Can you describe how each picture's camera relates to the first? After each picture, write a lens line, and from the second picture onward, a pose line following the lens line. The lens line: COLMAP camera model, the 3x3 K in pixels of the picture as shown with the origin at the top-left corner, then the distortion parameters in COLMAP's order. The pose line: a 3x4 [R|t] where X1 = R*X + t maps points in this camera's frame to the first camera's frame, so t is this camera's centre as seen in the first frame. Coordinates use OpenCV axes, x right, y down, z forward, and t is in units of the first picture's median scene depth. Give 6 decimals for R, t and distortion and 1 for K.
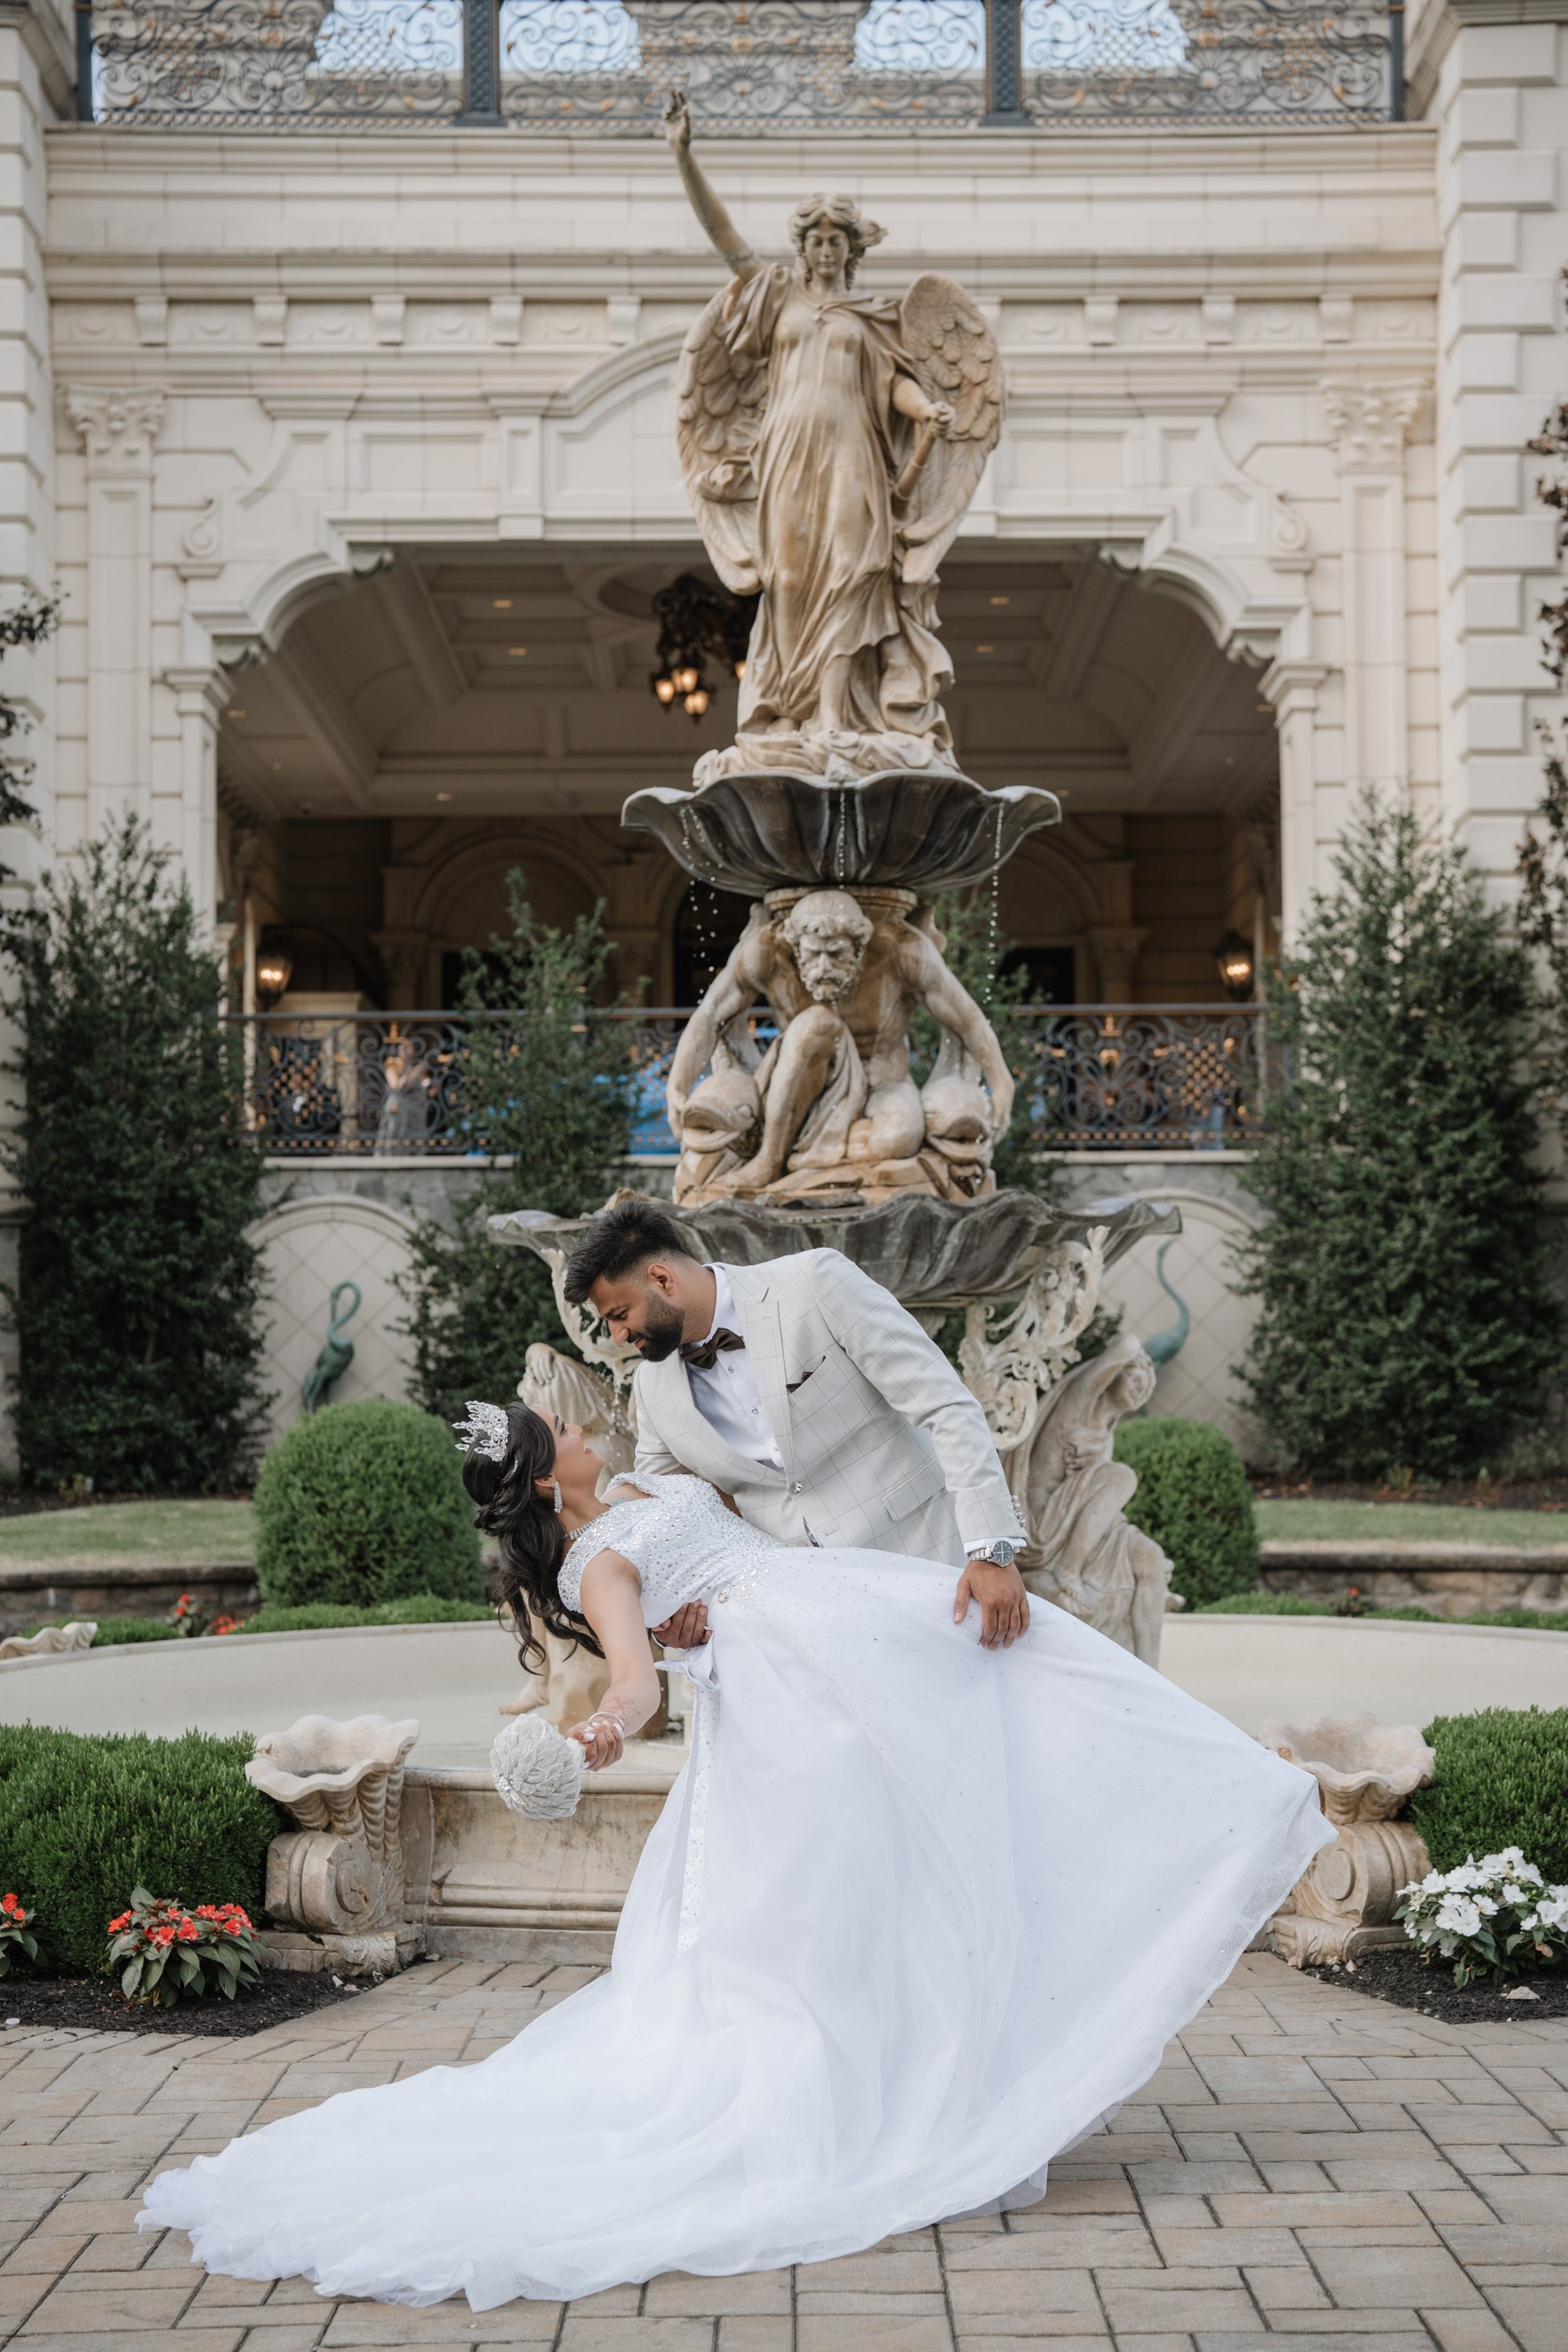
lens RADIAL K [[3353.0, 0, 784.4], [0, 3353.0, 1173.3], [0, 0, 1]] dist [0.104301, 0.000000]
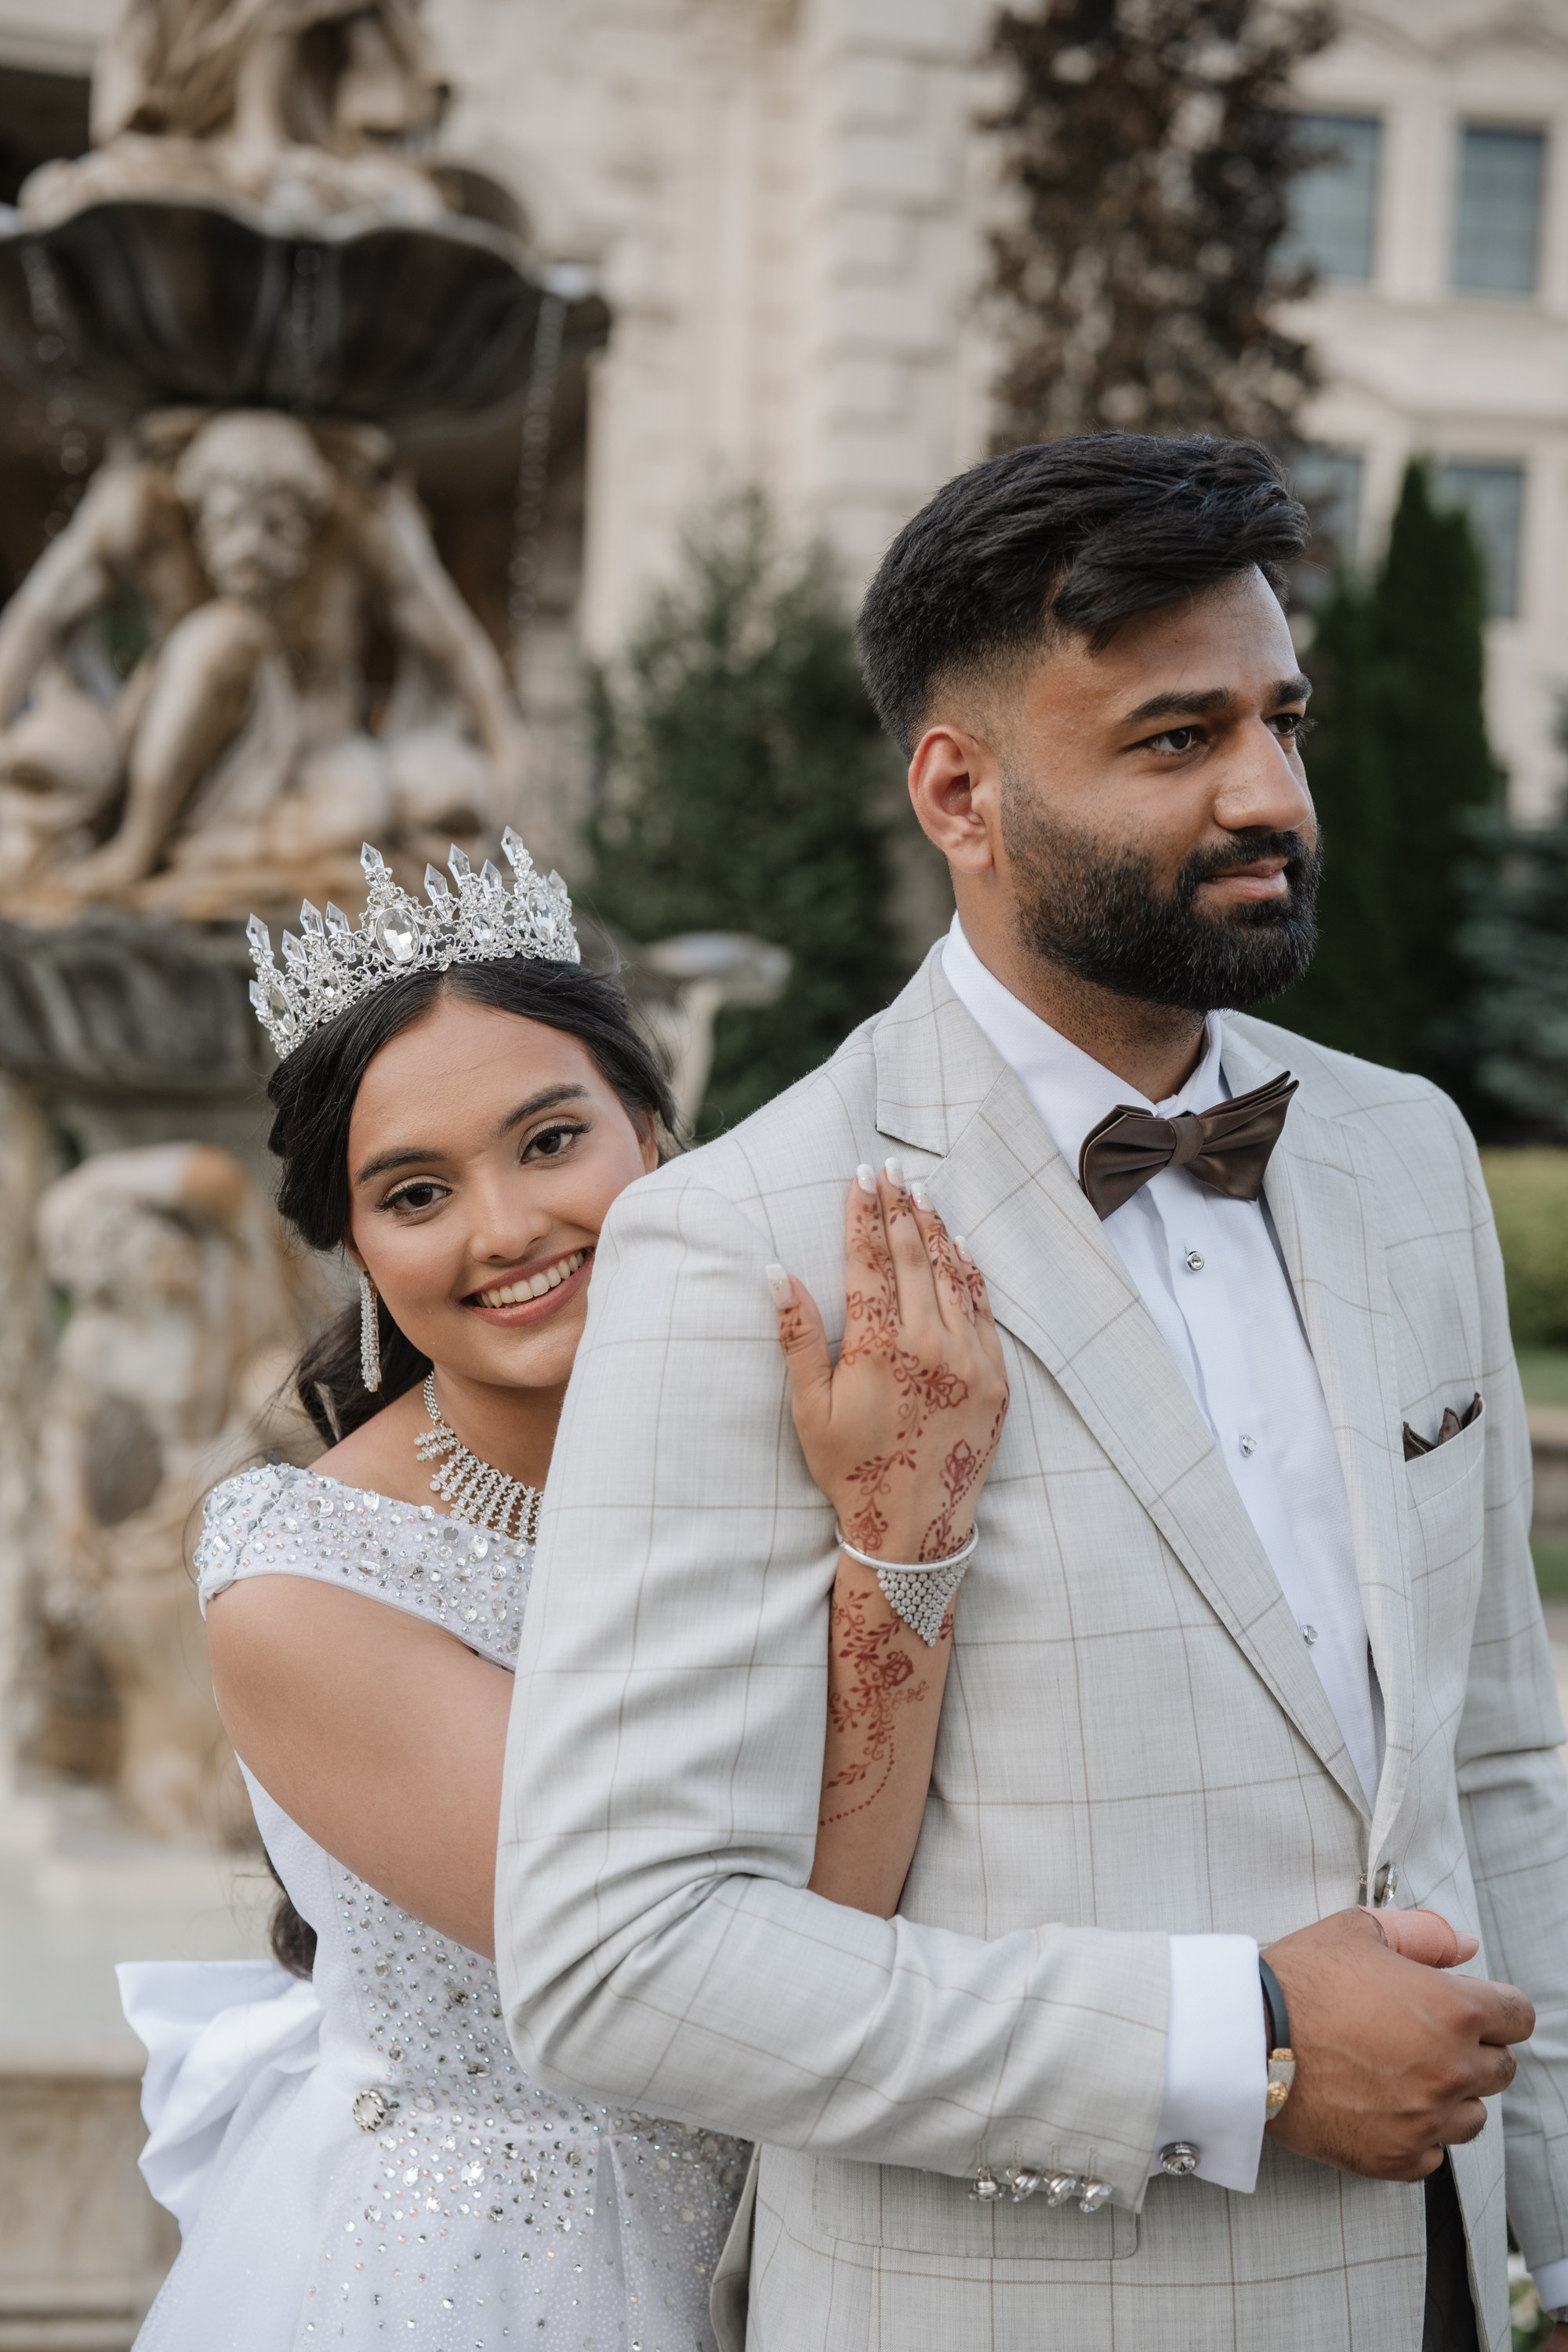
lens RADIAL K [[3353.0, 0, 789.9], [0, 3353.0, 1183.7], [0, 0, 1]] dist [0.104301, 0.000000]
pose [[0.962213, 0.023790, 0.271258, -0.057418], [-0.045122, 0.996334, 0.072678, 0.007113], [-0.268535, -0.082171, 0.959759, 0.356673]]
